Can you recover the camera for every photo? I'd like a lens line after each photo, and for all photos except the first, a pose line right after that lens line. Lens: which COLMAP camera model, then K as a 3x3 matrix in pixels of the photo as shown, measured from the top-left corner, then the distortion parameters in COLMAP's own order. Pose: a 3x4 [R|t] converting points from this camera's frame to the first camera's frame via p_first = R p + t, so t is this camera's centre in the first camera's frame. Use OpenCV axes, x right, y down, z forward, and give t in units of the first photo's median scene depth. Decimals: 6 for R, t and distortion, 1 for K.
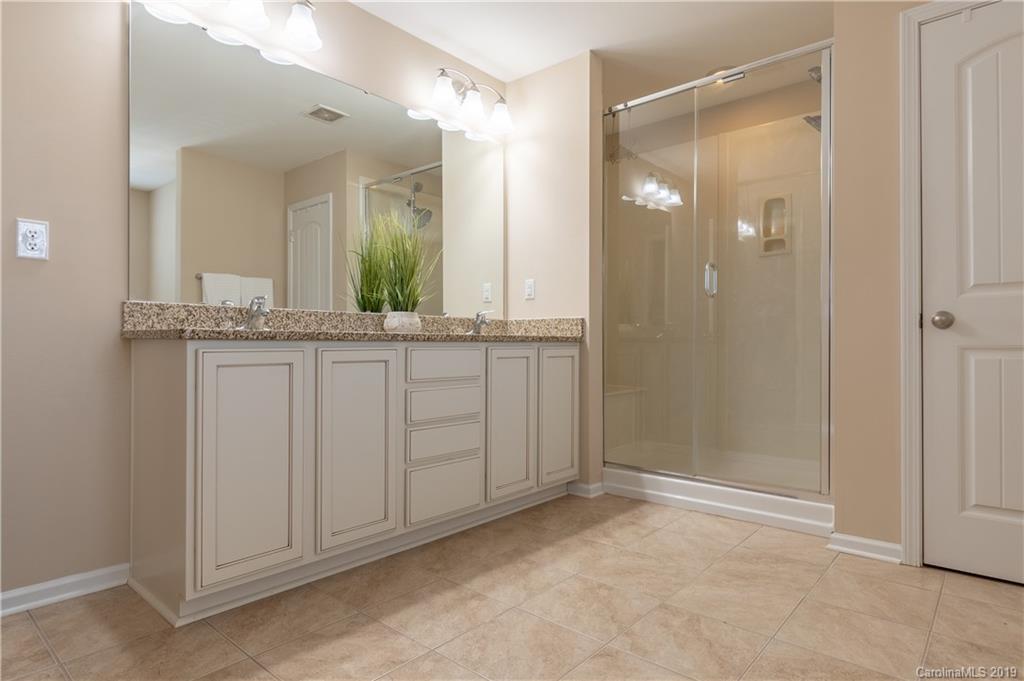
lens RADIAL K [[576.3, 0, 512.6], [0, 576.3, 342.2], [0, 0, 1]] dist [-0.002513, -0.000041]
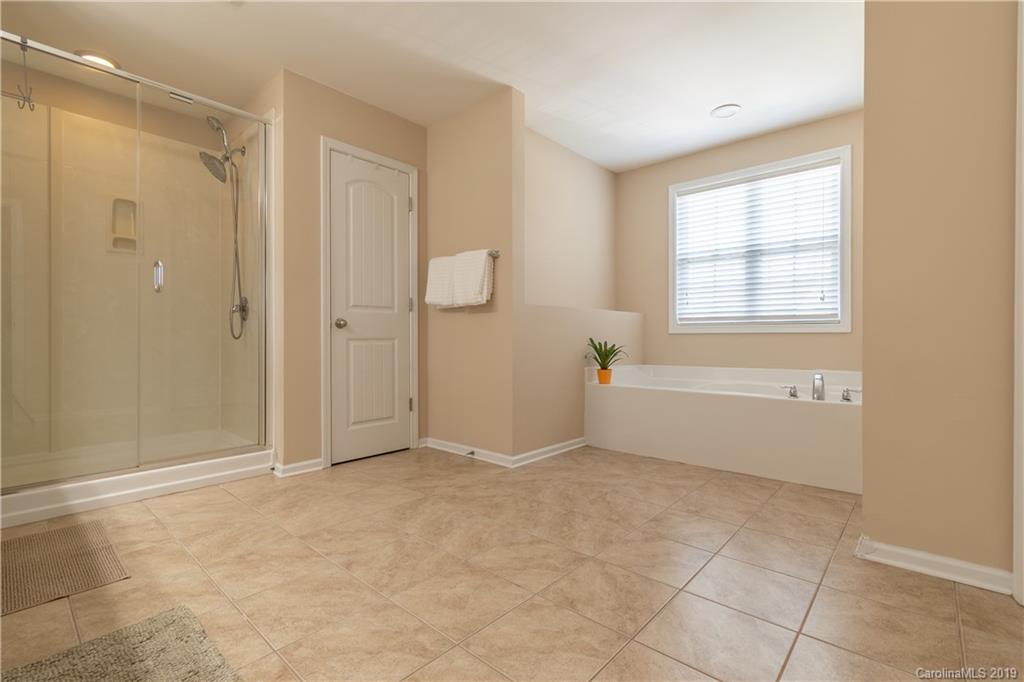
lens RADIAL K [[450.8, 0, 536.8], [0, 450.8, 341.1], [0, 0, 1]] dist [0.007079, -0.000867]
pose [[-0.013202, -0.008937, 0.999873, -0.656751], [-0.004612, 0.999950, 0.008877, 0.001155], [-0.999902, -0.004494, -0.013243, 0.412935]]
